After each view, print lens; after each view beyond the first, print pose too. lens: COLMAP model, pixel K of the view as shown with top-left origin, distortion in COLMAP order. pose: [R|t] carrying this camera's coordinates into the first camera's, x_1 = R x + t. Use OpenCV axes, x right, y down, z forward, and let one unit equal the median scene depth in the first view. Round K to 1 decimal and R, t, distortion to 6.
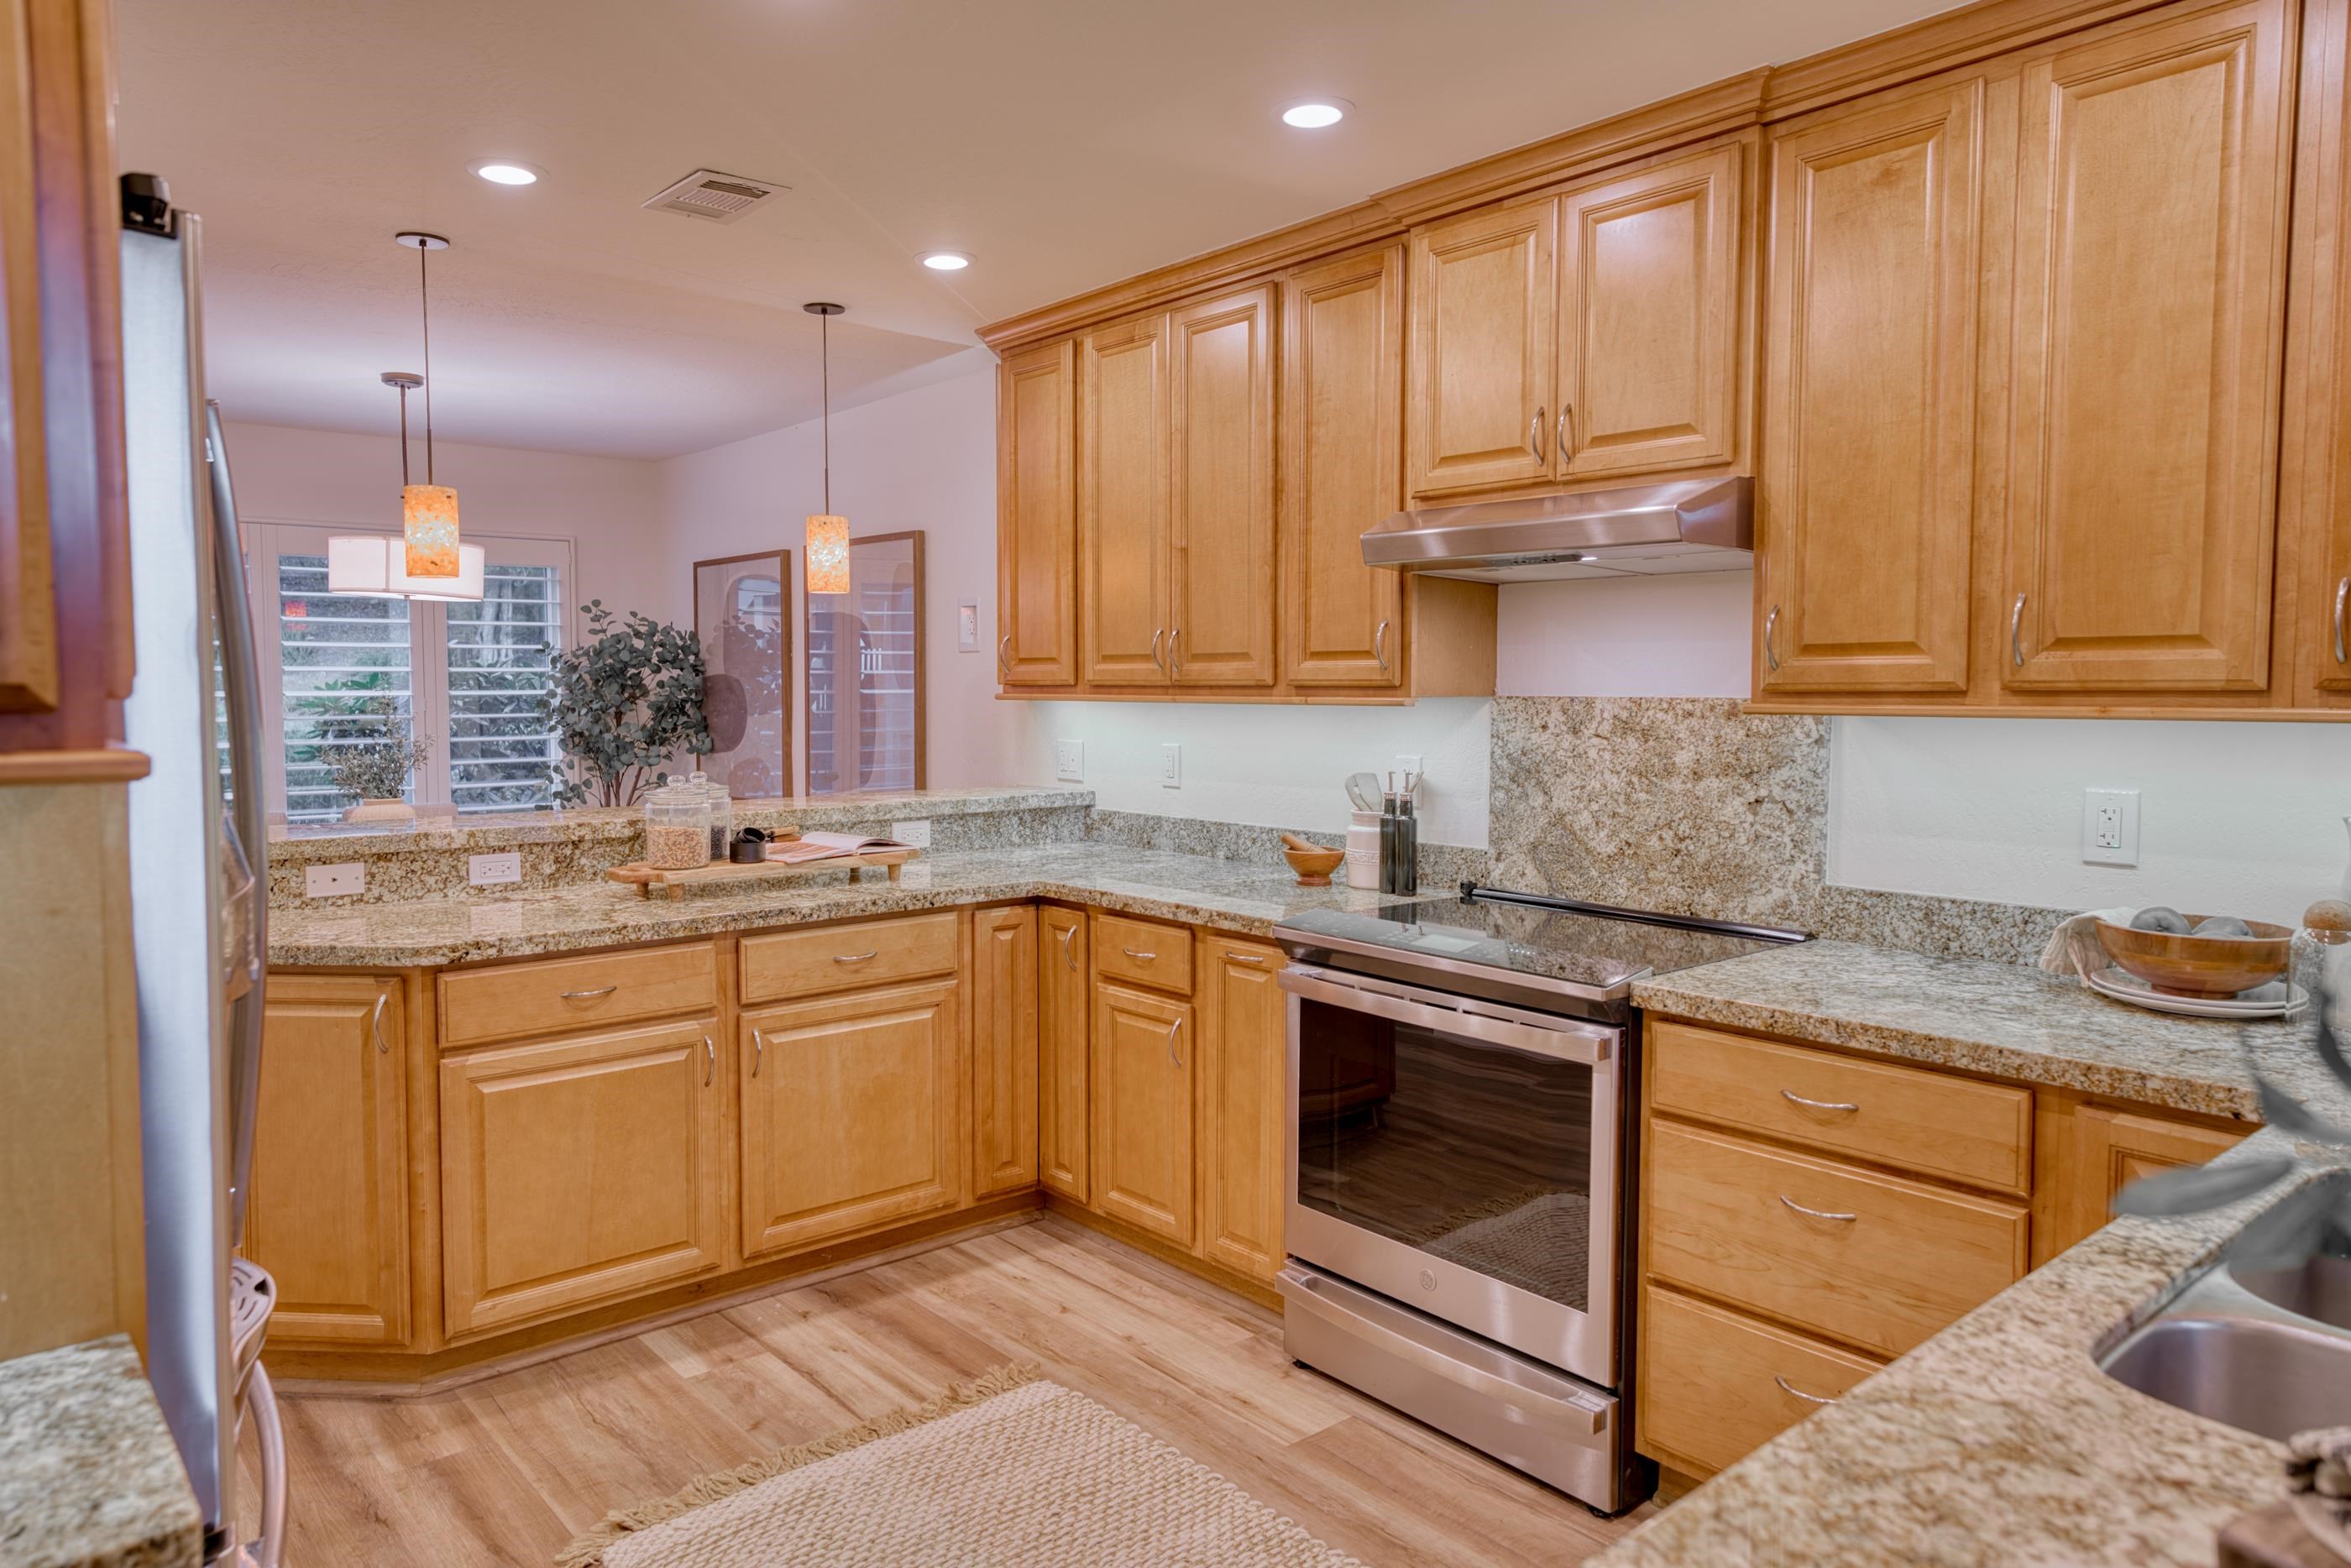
lens RADIAL K [[1511.9, 0, 1175.5], [0, 1511.9, 784.0], [0, 0, 1]] dist [0.002469, 0.000592]
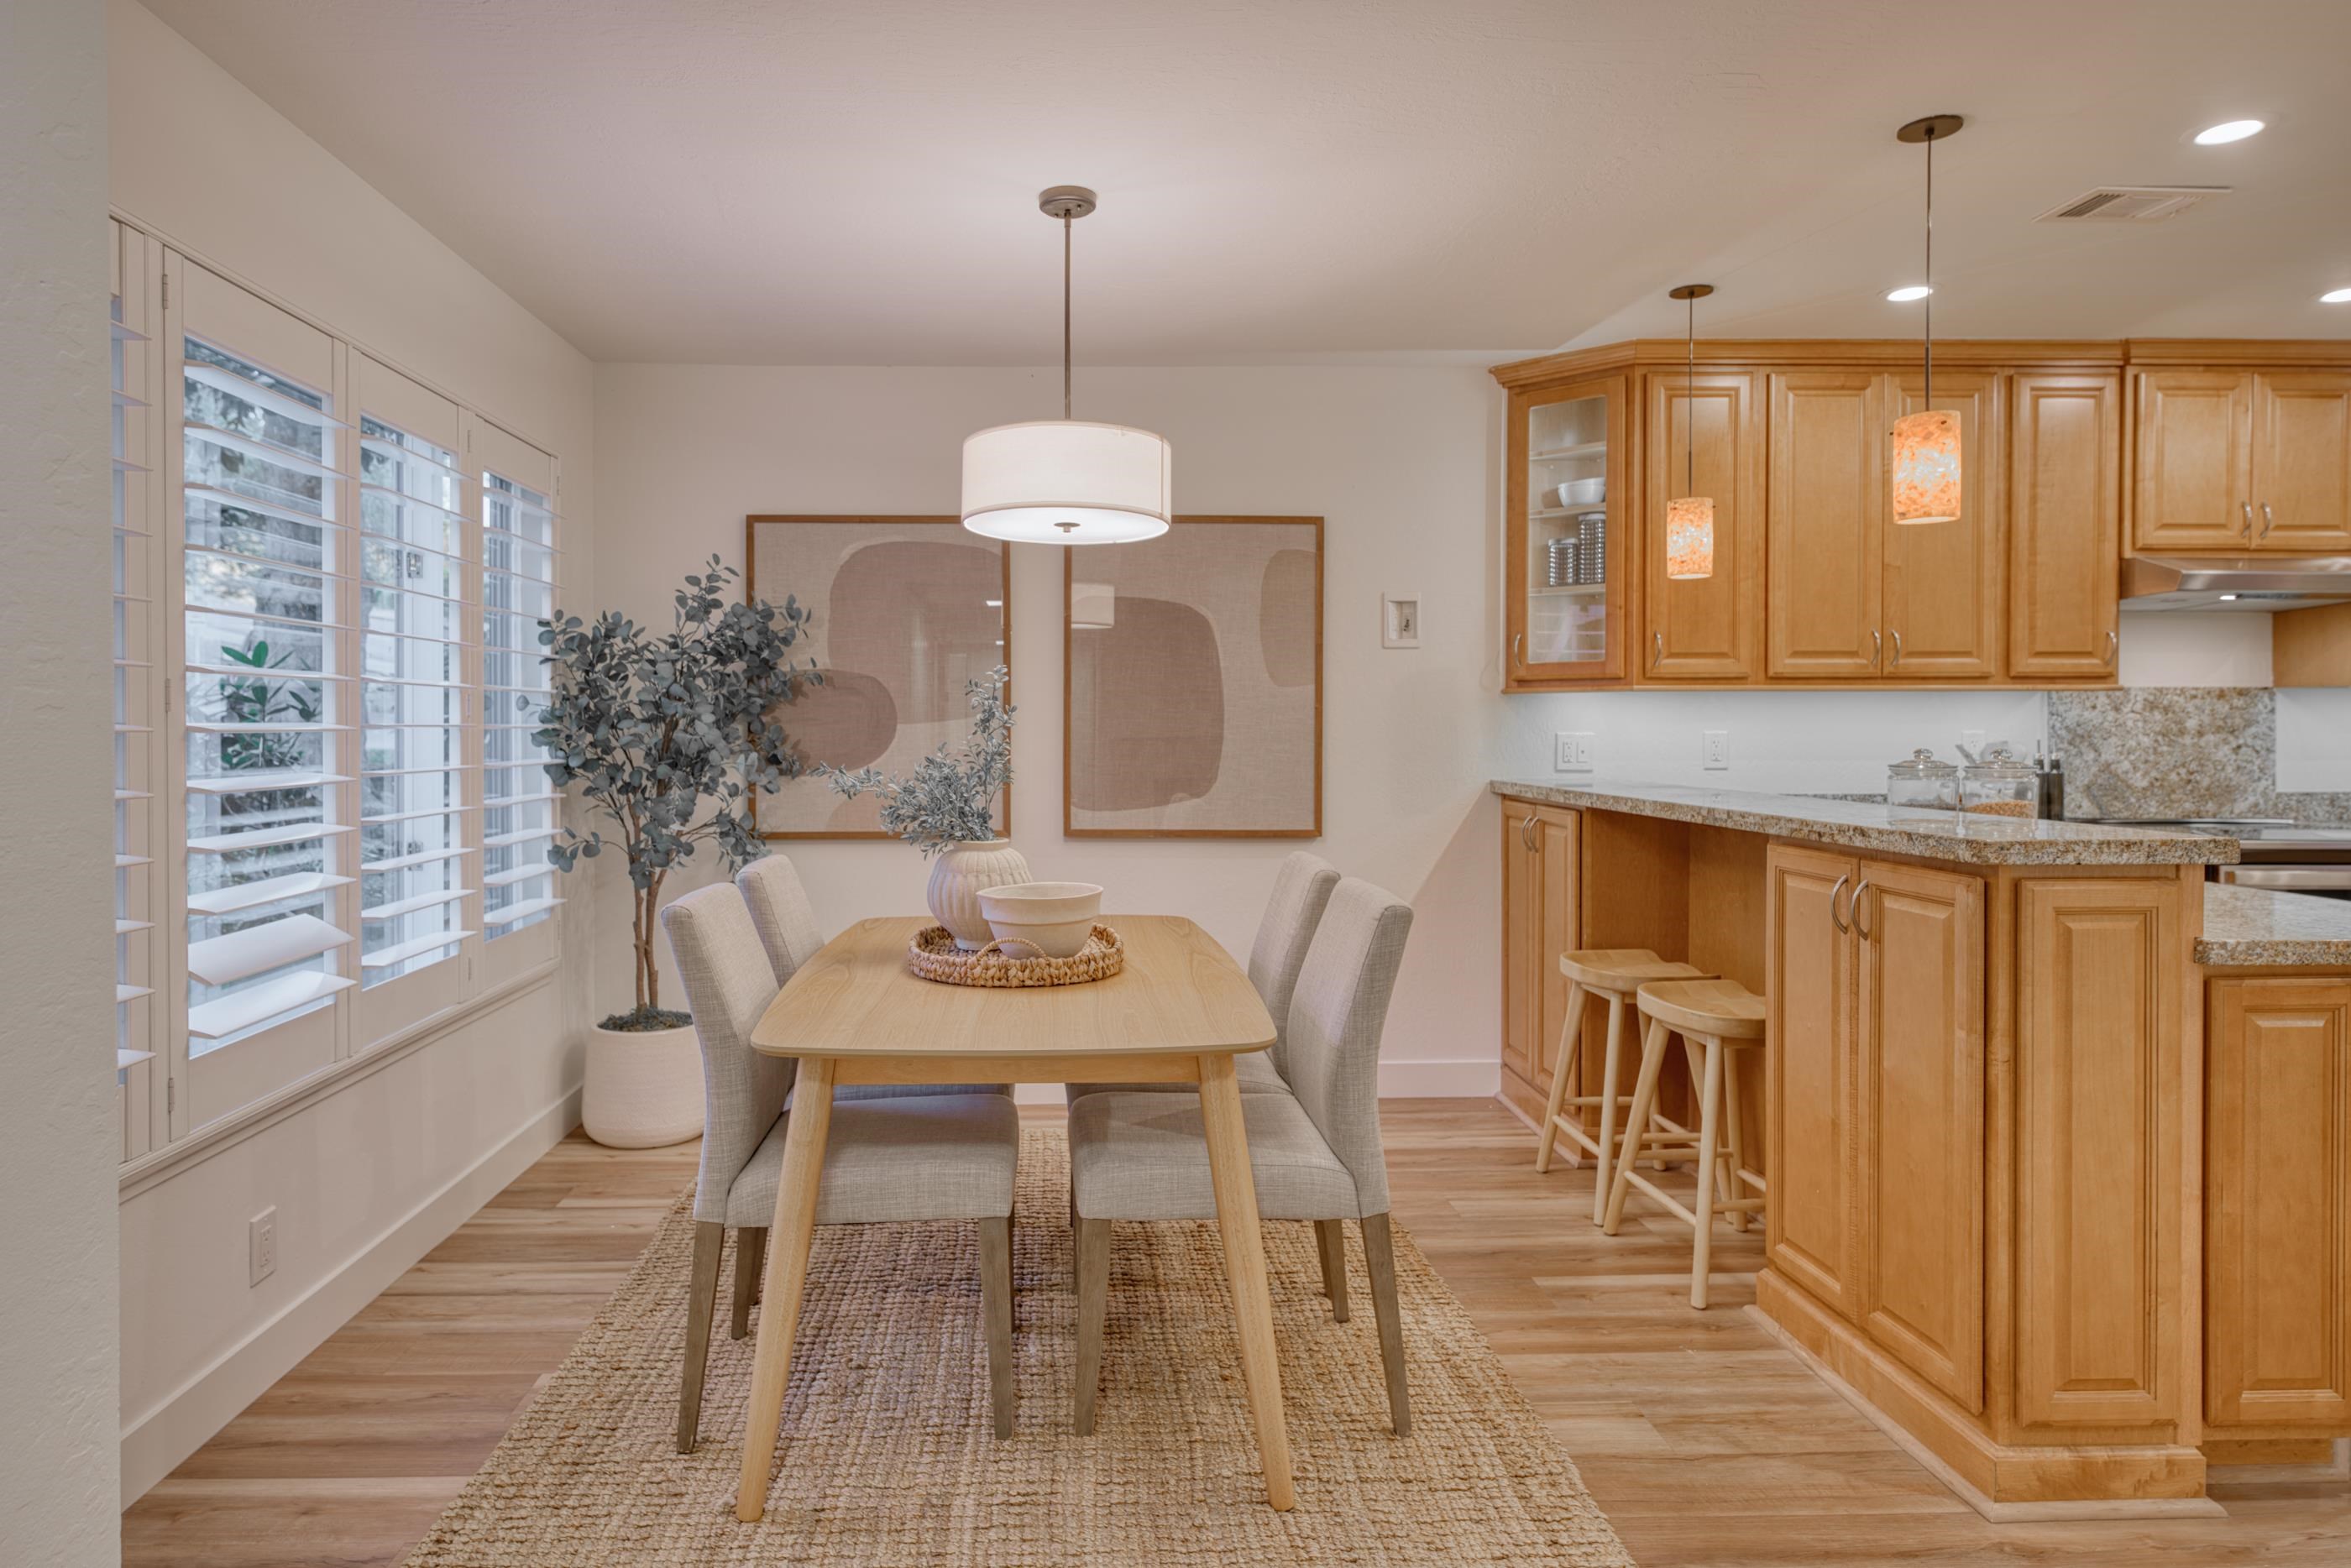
lens RADIAL K [[1352.0, 0, 1087.7], [0, 1352.0, 744.9], [0, 0, 1]] dist [-0.004255, -0.000855]
pose [[0.627973, -0.013040, 0.778126, -1.459324], [0.055543, 0.998061, -0.028099, -0.018217], [-0.776250, 0.060865, 0.627480, 0.954011]]
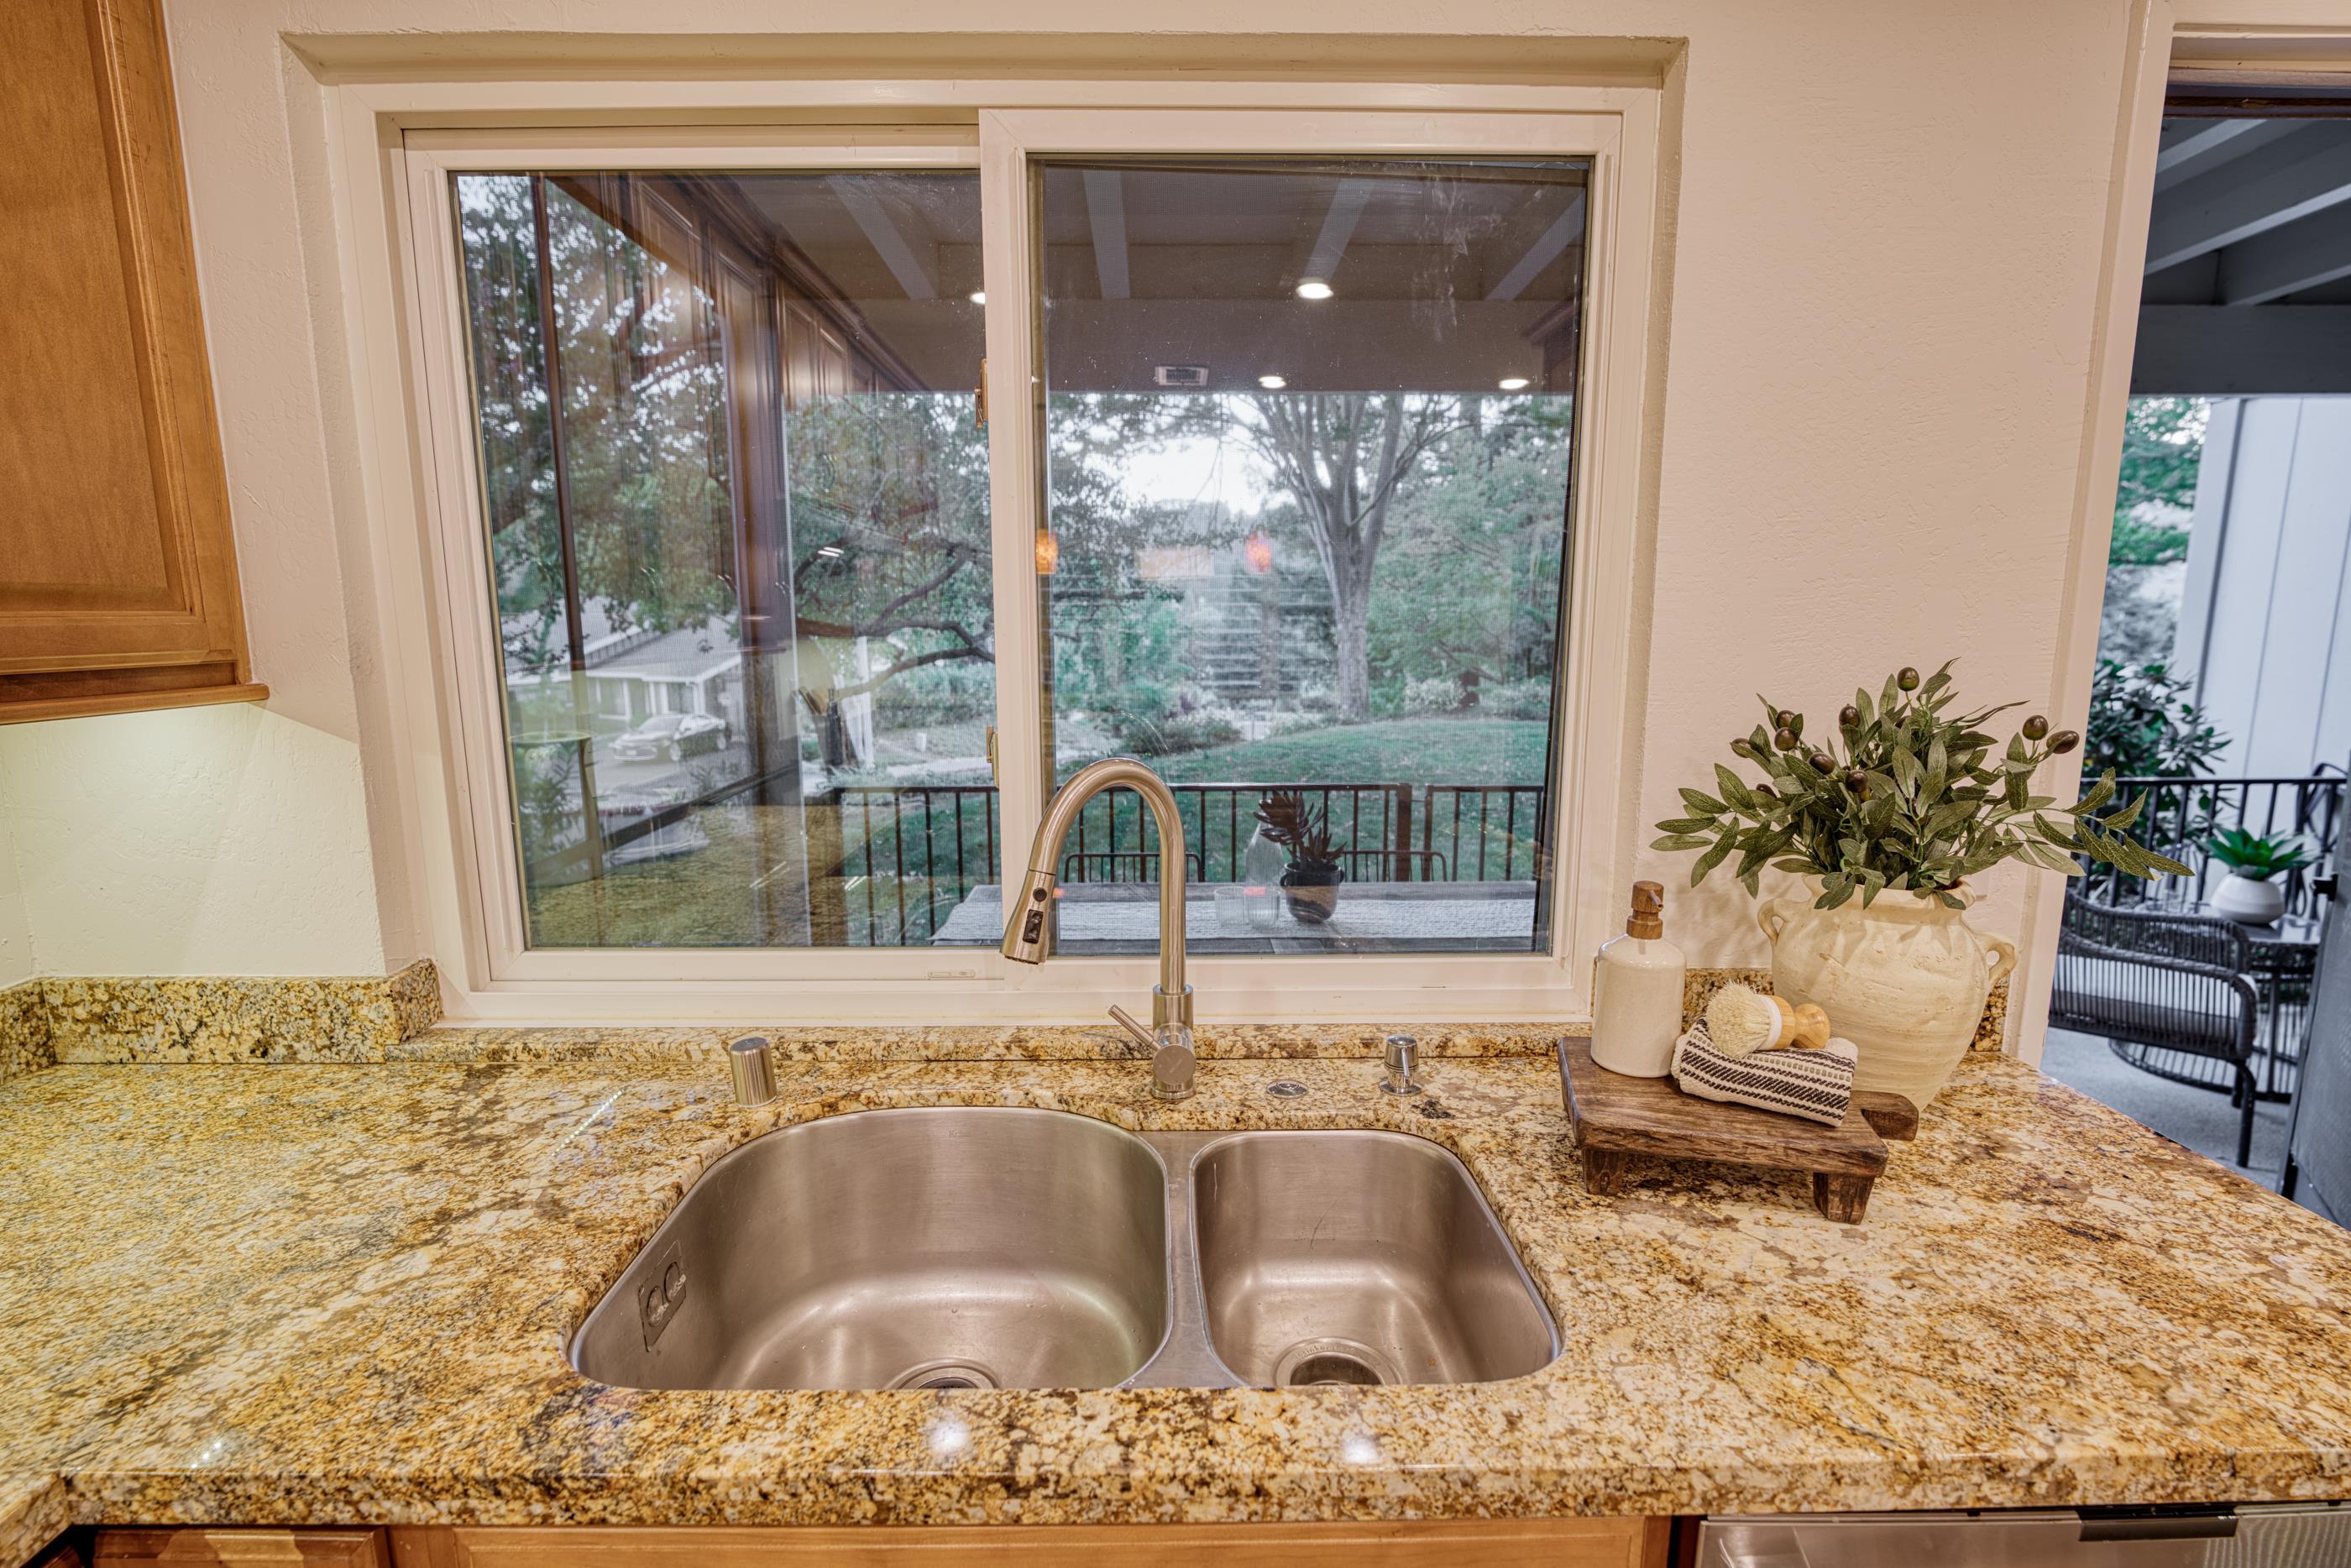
lens RADIAL K [[1113.8, 0, 1175.5], [0, 1113.8, 784.0], [0, 0, 1]] dist [-0.002144, -0.000342]
pose [[-0.767224, -0.095762, 0.634190, 0.123468], [0.045287, 0.978235, 0.202499, -0.049035], [-0.639778, 0.184083, -0.746188, 0.544923]]
